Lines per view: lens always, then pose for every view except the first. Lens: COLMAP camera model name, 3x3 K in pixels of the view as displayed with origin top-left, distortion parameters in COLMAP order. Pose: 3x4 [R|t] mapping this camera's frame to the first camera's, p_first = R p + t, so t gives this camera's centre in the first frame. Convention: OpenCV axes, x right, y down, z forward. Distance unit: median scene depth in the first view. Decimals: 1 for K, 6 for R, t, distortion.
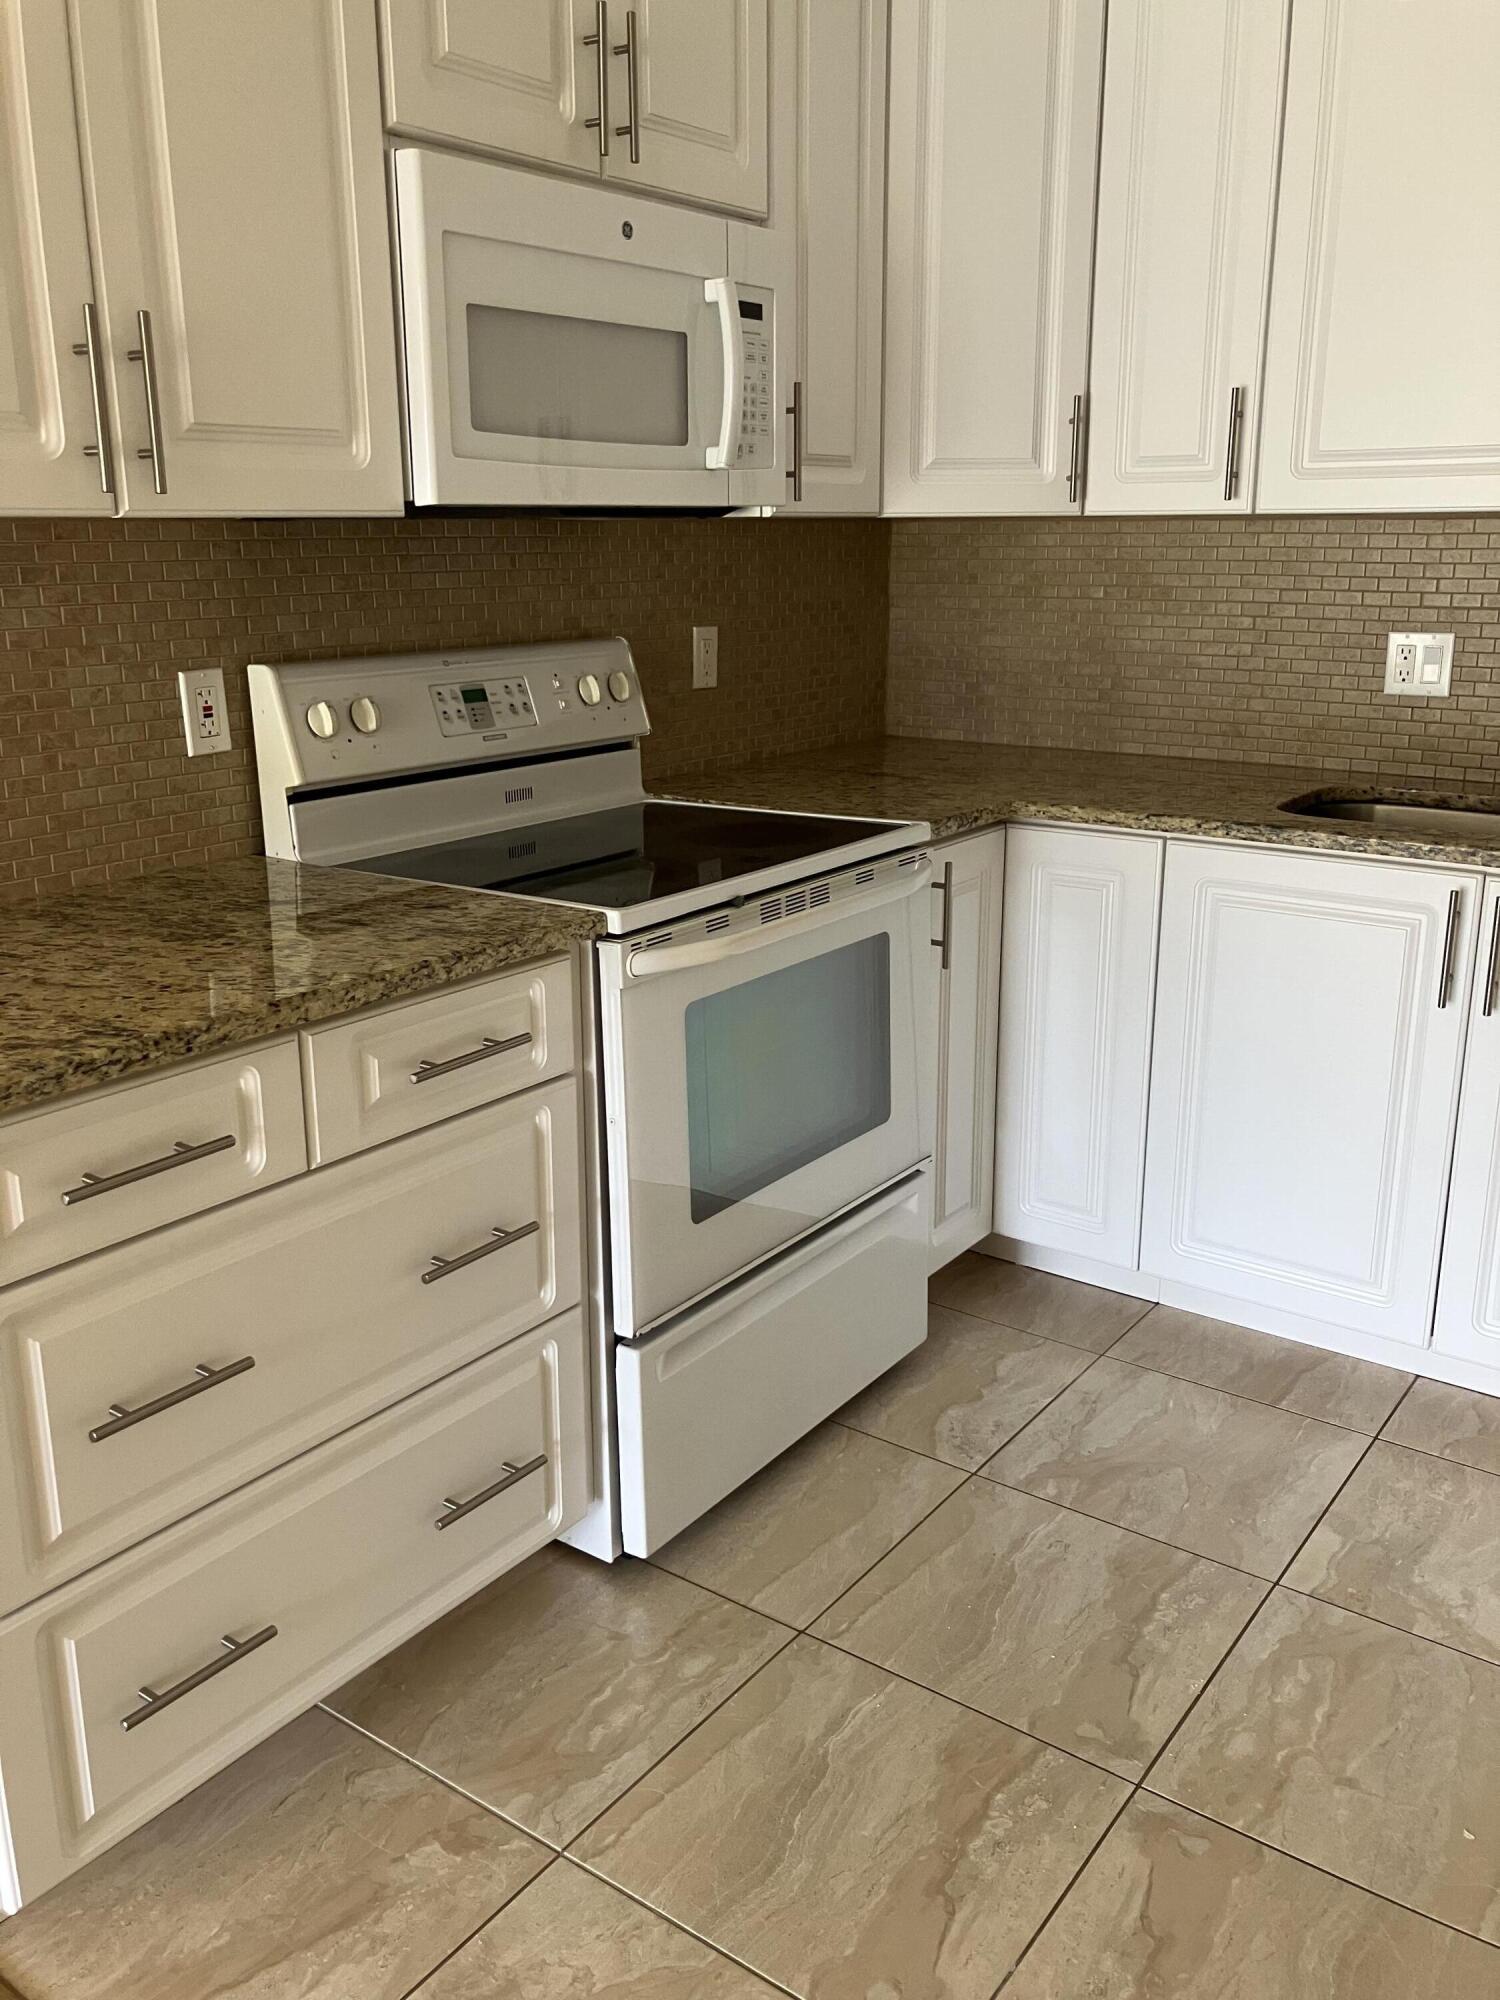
lens RADIAL K [[1638.9, 0, 719.5], [0, 1638.9, 963.3], [0, 0, 1]] dist [-0.086670, 0.124140]
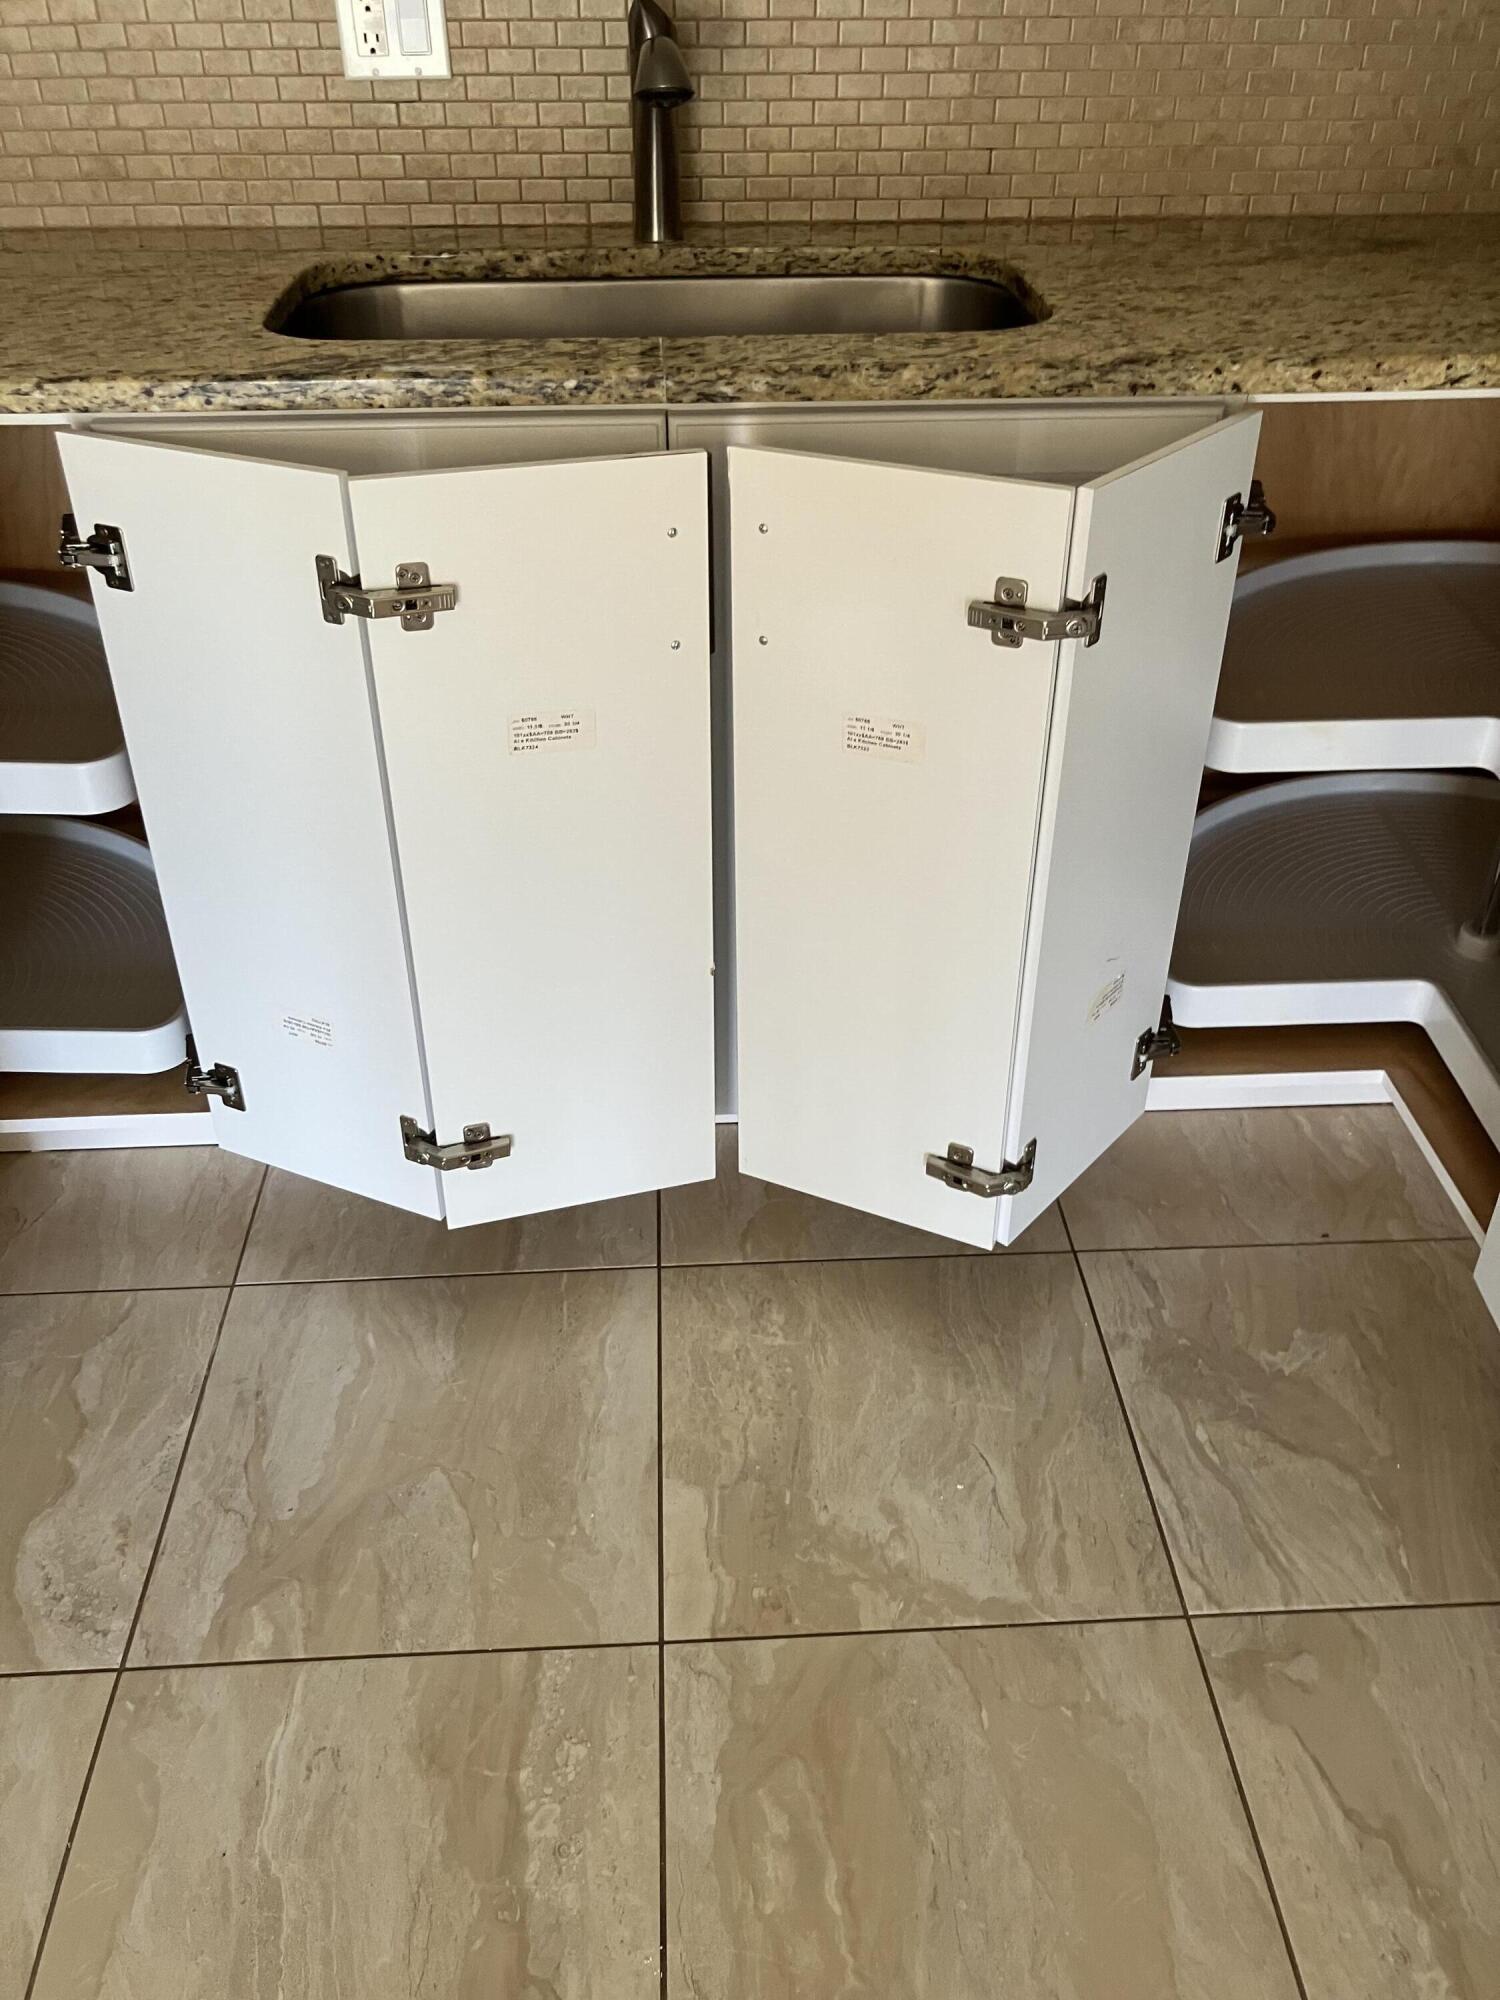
lens RADIAL K [[1694.8, 0, 750.7], [0, 1694.8, 992.0], [0, 0, 1]] dist [0.004636, 0.034532]
pose [[0.770757, -0.350786, 0.531867, 0.078913], [0.162594, 0.915441, 0.368144, -0.070544], [-0.616033, -0.197272, 0.762619, 0.389408]]
